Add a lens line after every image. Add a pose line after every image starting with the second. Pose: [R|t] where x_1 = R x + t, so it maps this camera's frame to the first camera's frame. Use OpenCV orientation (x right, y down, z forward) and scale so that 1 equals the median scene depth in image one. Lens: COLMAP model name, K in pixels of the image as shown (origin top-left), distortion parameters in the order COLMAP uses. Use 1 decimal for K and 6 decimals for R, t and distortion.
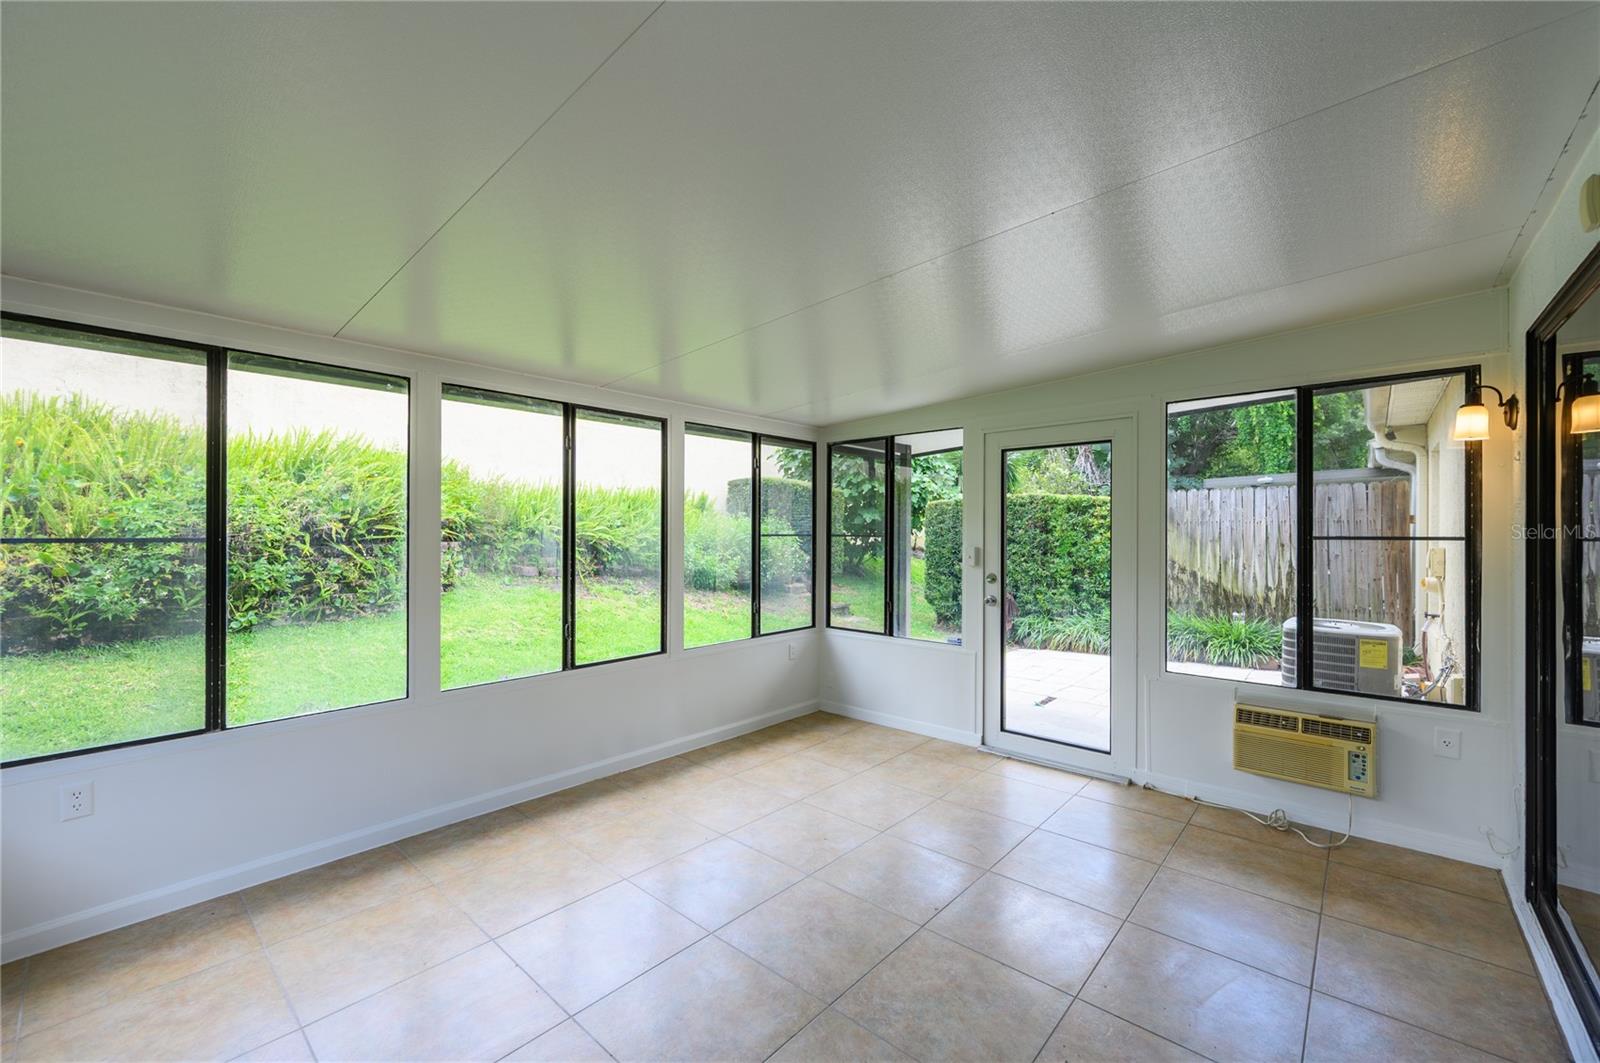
lens RADIAL K [[641.1, 0, 795.9], [0, 641.1, 533.9], [0, 0, 1]] dist [-0.001208, -0.000068]
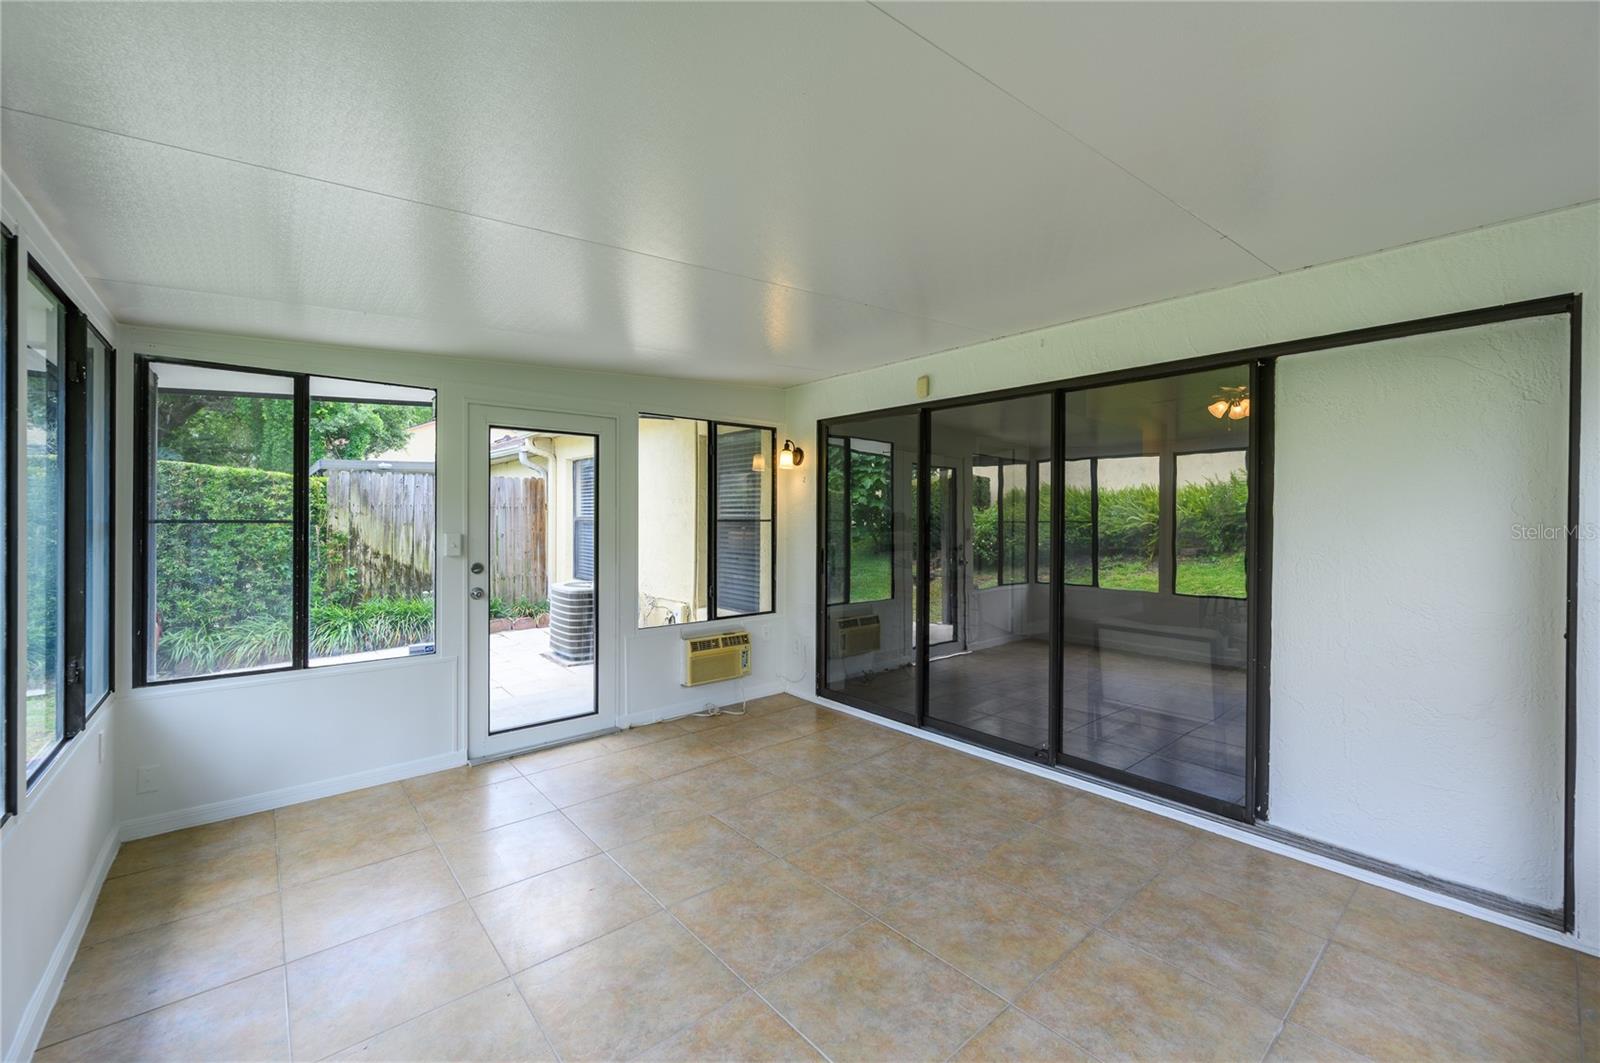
lens RADIAL K [[641.1, 0, 799.5], [0, 641.1, 521.0], [0, 0, 1]] dist [-0.001208, -0.000068]
pose [[0.143574, -0.007615, 0.989610, -0.549775], [-0.000287, 0.999970, 0.007737, -0.004056], [-0.989640, -0.001395, 0.143568, 0.464884]]
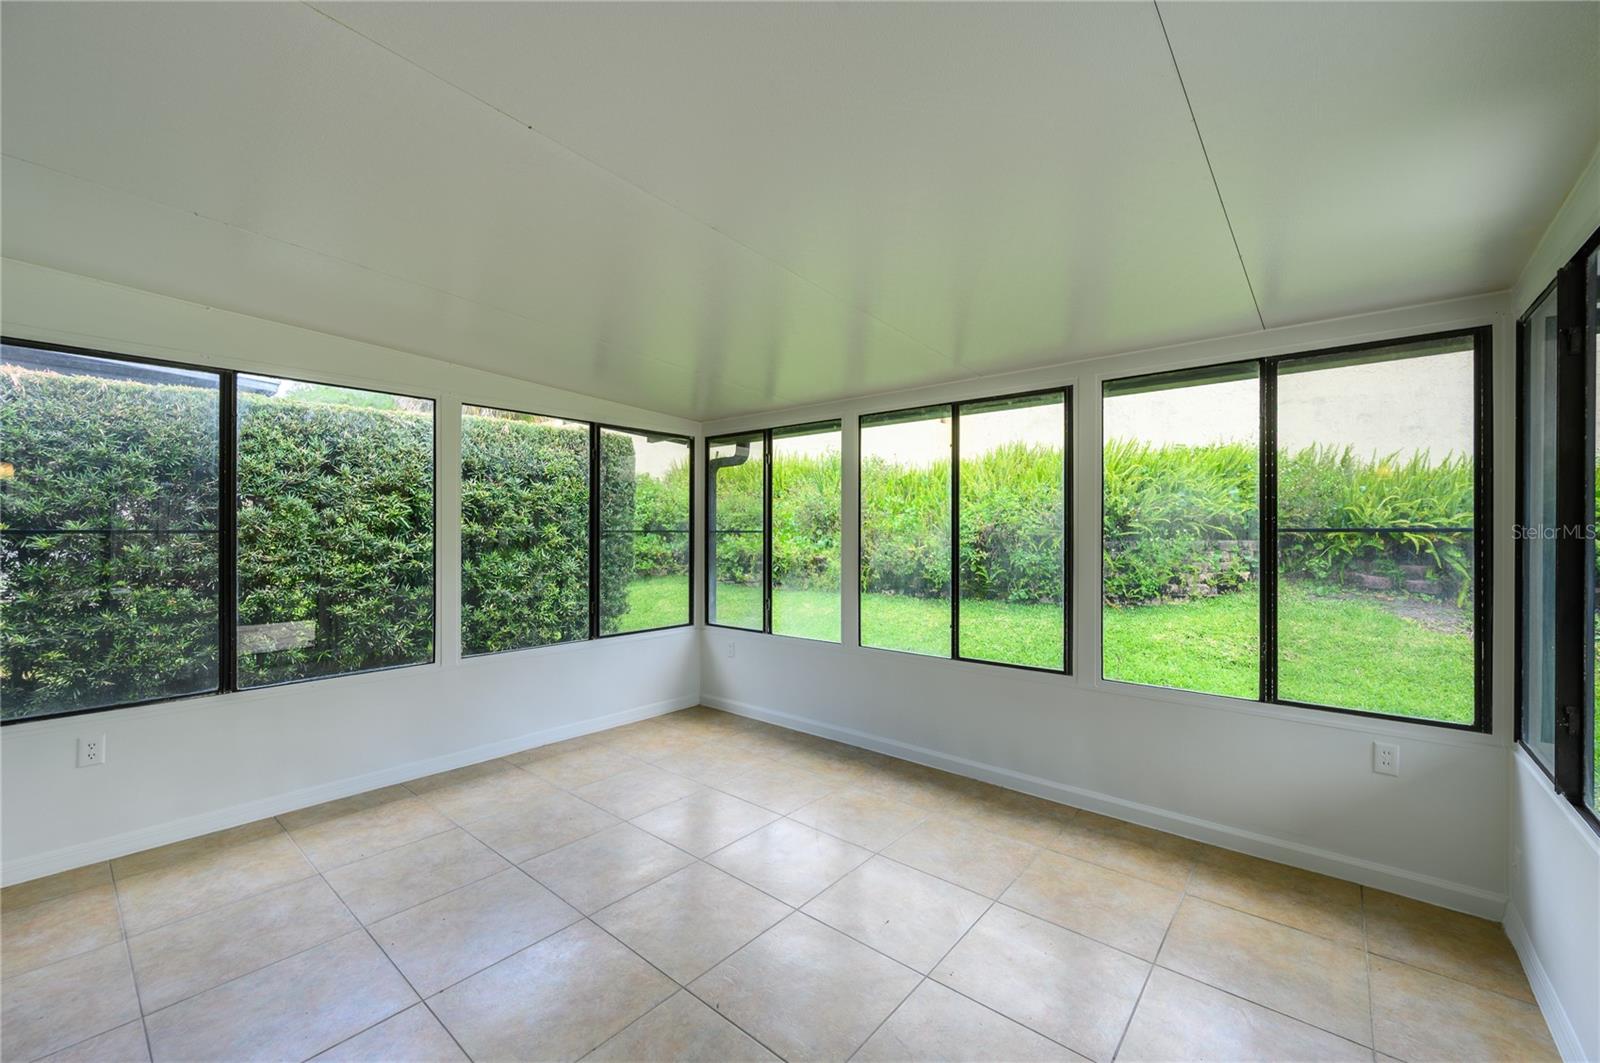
lens RADIAL K [[641.1, 0, 804.6], [0, 641.1, 529.0], [0, 0, 1]] dist [-0.001208, -0.000068]
pose [[0.032476, -0.001934, -0.999471, 0.616103], [-0.000629, 0.999998, -0.001955, 0.002972], [0.999472, 0.000692, 0.032475, 0.661182]]
